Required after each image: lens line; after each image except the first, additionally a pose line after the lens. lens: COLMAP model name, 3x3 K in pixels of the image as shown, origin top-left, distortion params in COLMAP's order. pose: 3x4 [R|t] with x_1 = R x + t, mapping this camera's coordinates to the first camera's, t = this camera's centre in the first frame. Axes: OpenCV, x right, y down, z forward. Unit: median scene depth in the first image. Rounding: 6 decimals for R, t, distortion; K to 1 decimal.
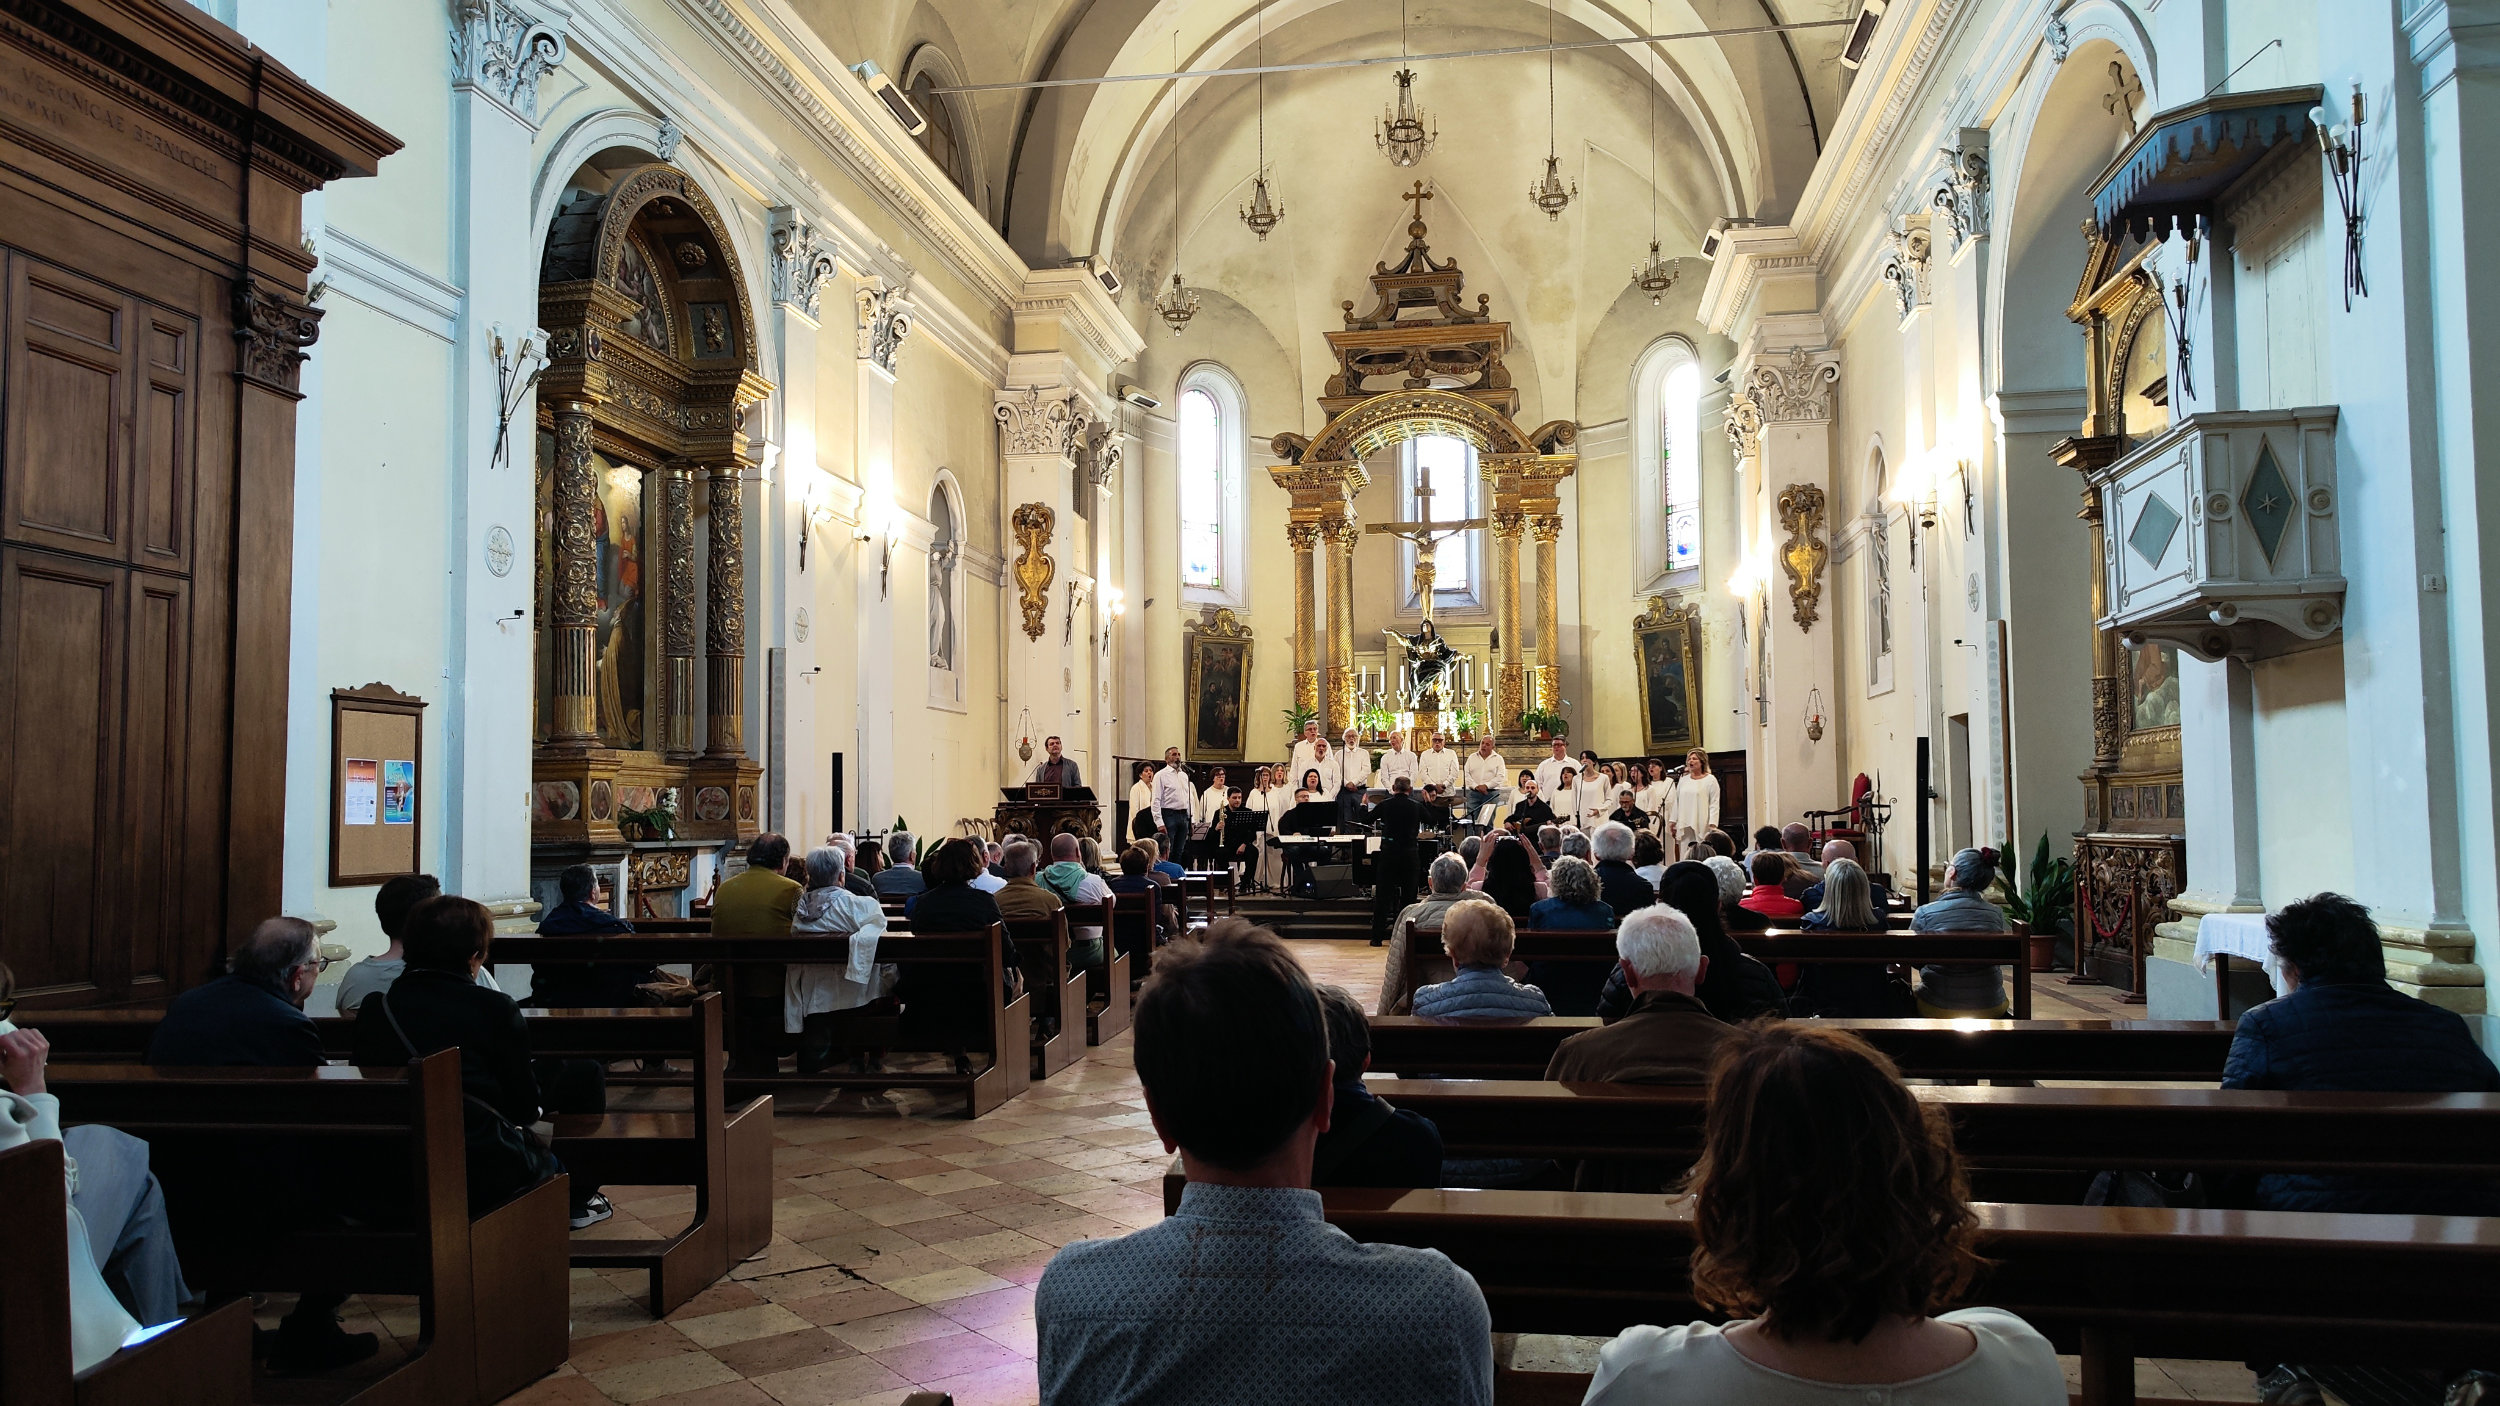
lens RADIAL K [[1708.3, 0, 1252.4], [0, 1708.3, 714.5], [0, 0, 1]] dist [0.020209, -0.004493]
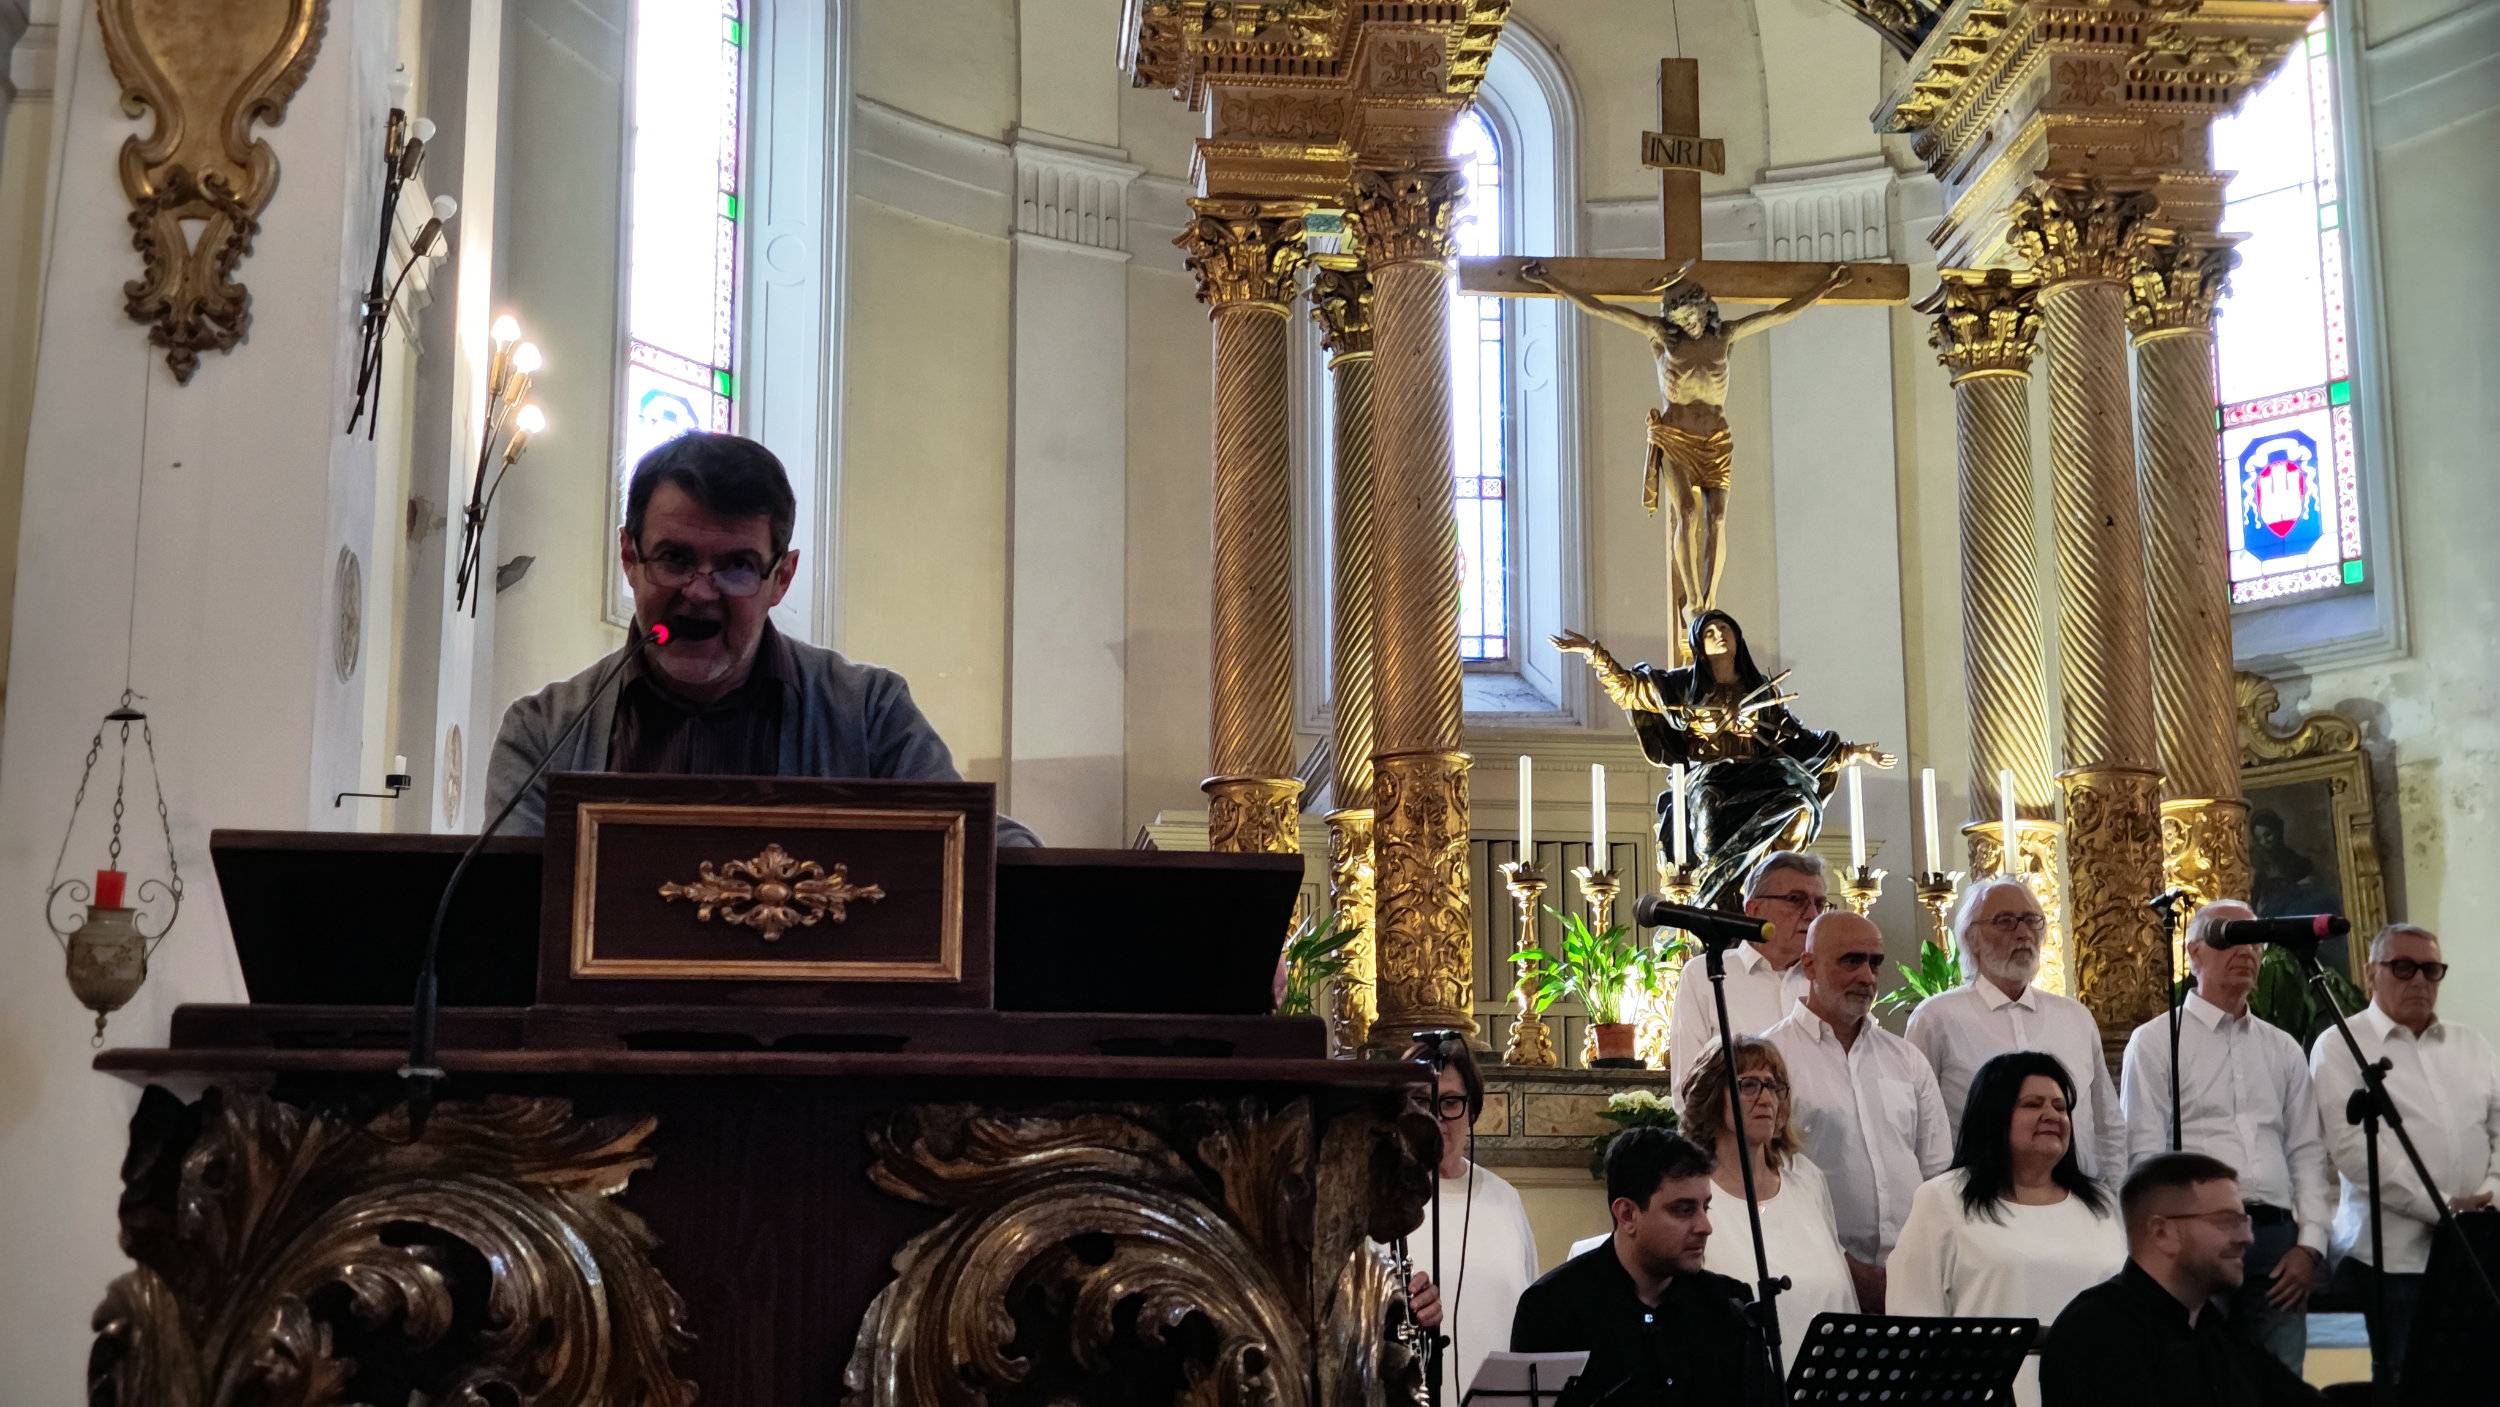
lens RADIAL K [[3304.0, 0, 1250.0], [0, 3304.0, 703.5], [0, 0, 1]] dist [0.259988, -0.897294]
pose [[0.966301, 0.064699, 0.249153, -0.090359], [-0.025036, 0.986931, -0.159184, 0.039860], [-0.256195, 0.147582, 0.955292, 0.543763]]
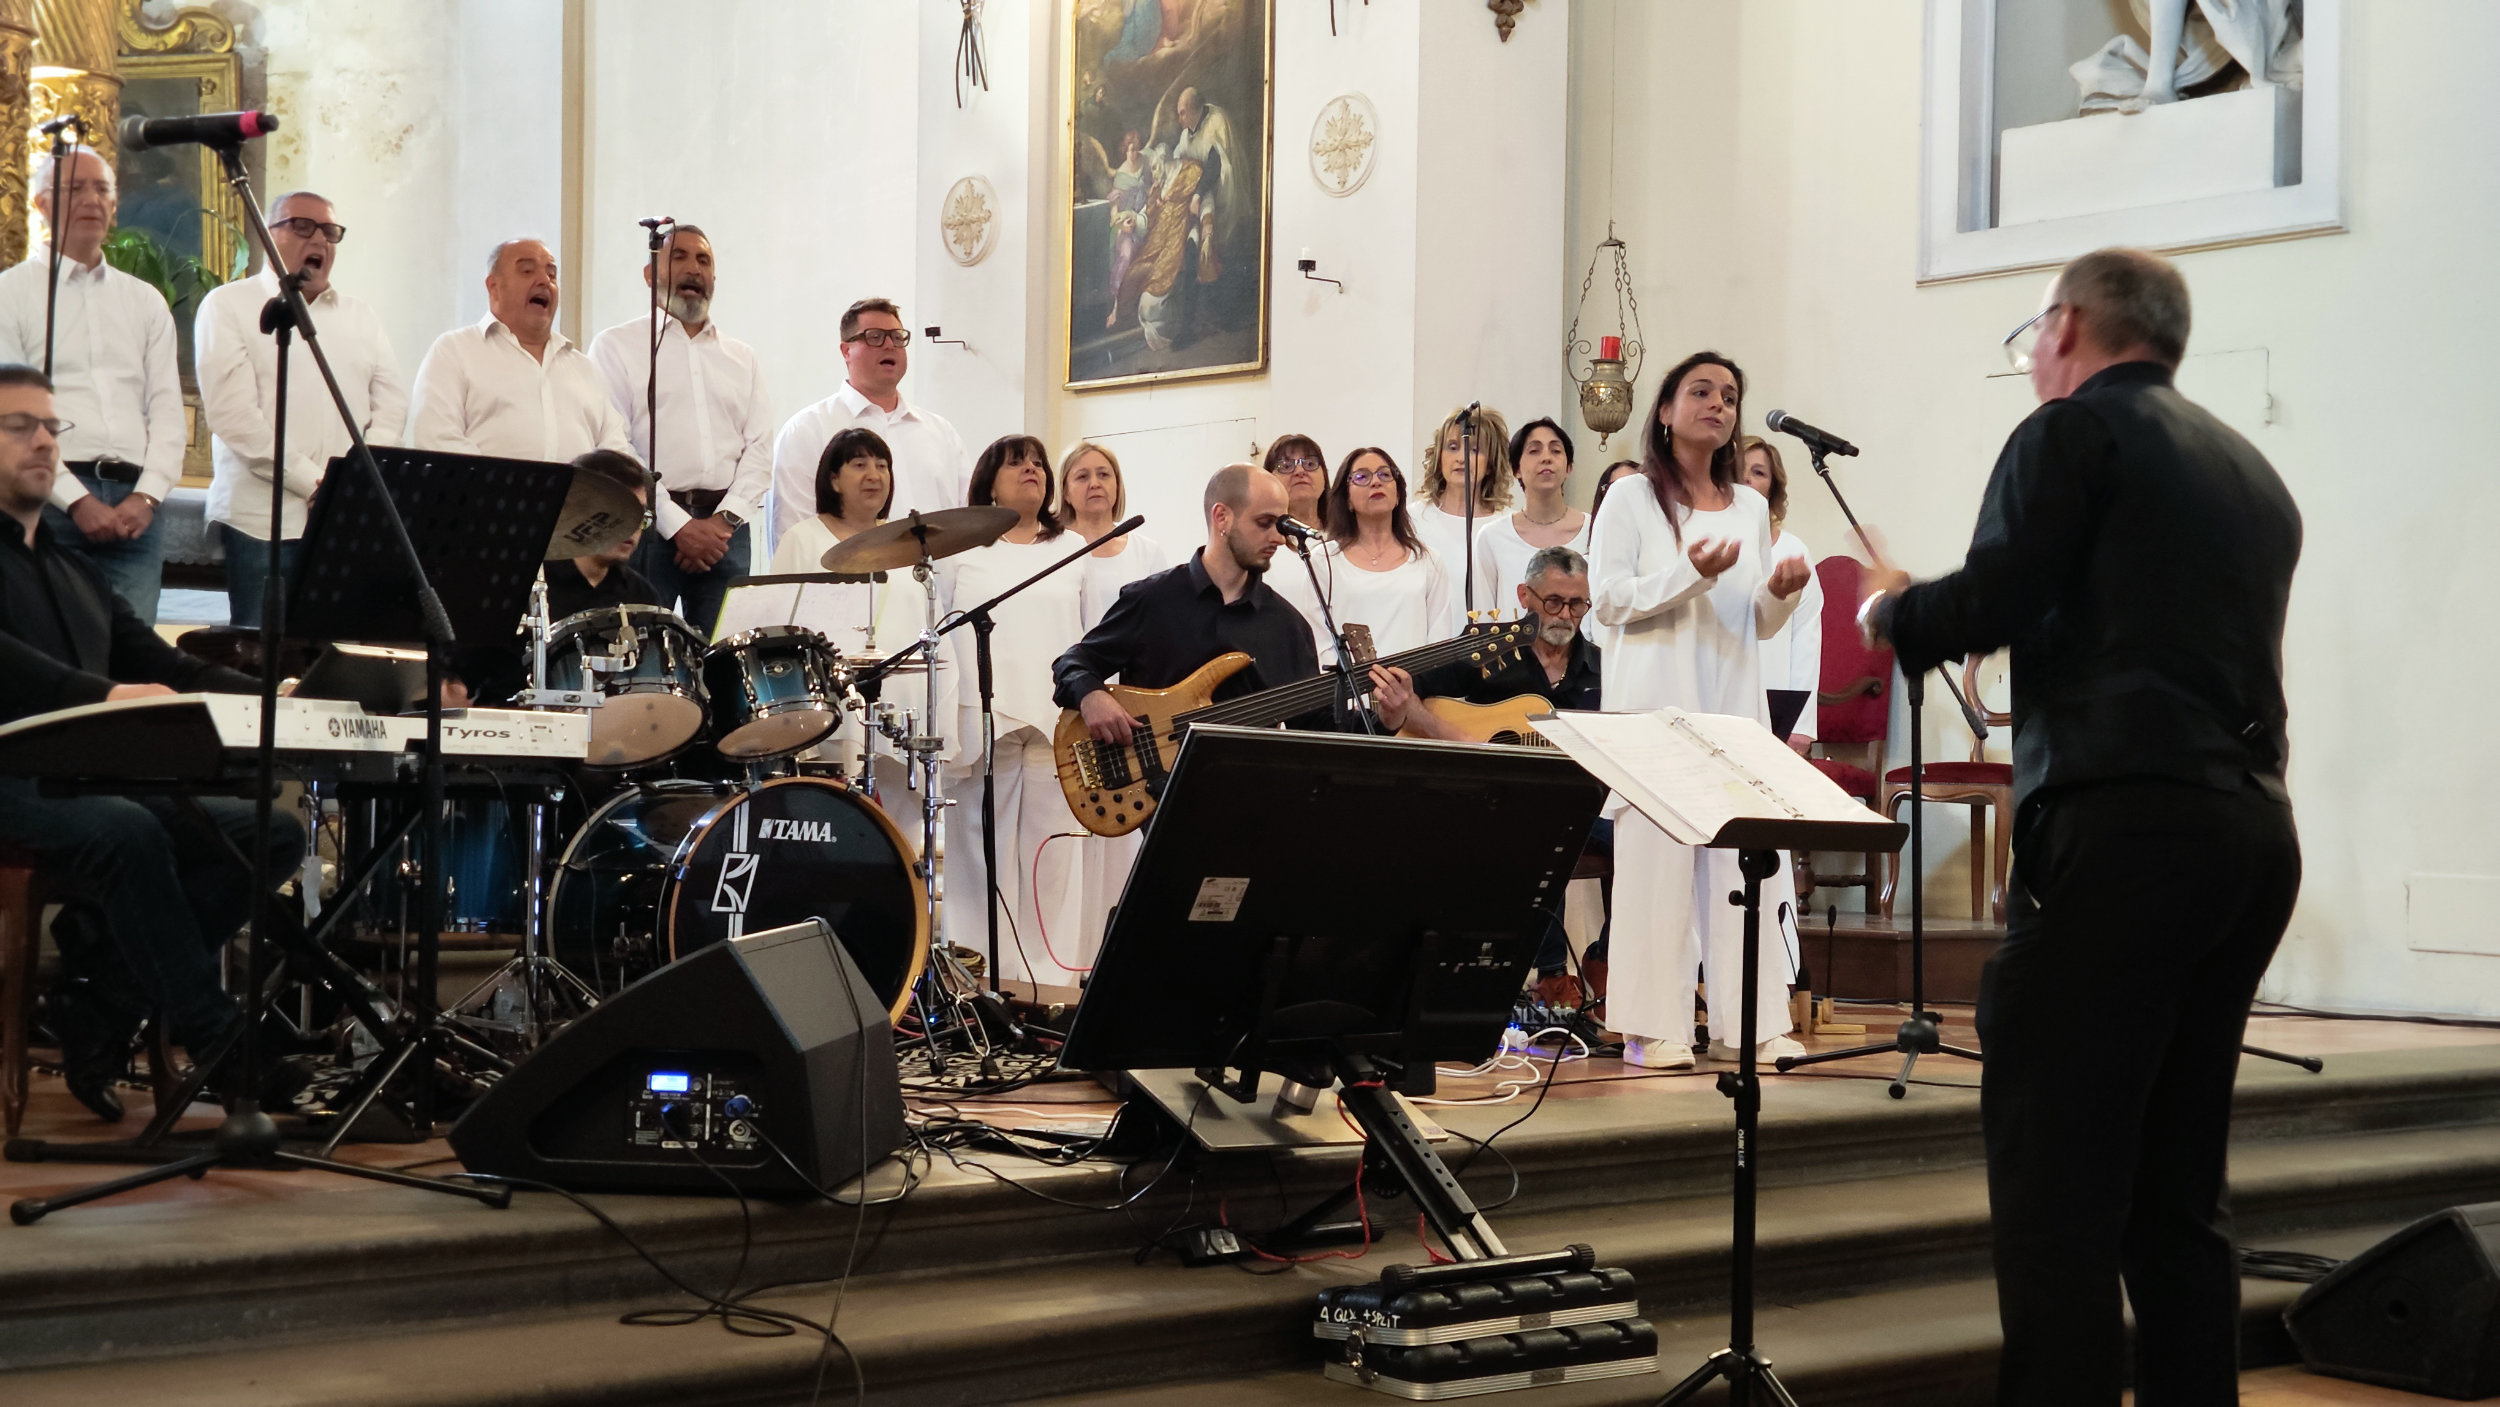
lens RADIAL K [[3304.0, 0, 1250.0], [0, 3304.0, 703.5], [0, 0, 1]] dist [0.259988, -0.897294]
pose [[0.630579, 0.035646, 0.775306, -0.088783], [-0.066421, 0.997758, 0.008149, 0.045431], [-0.773277, -0.056636, 0.631533, 0.553022]]
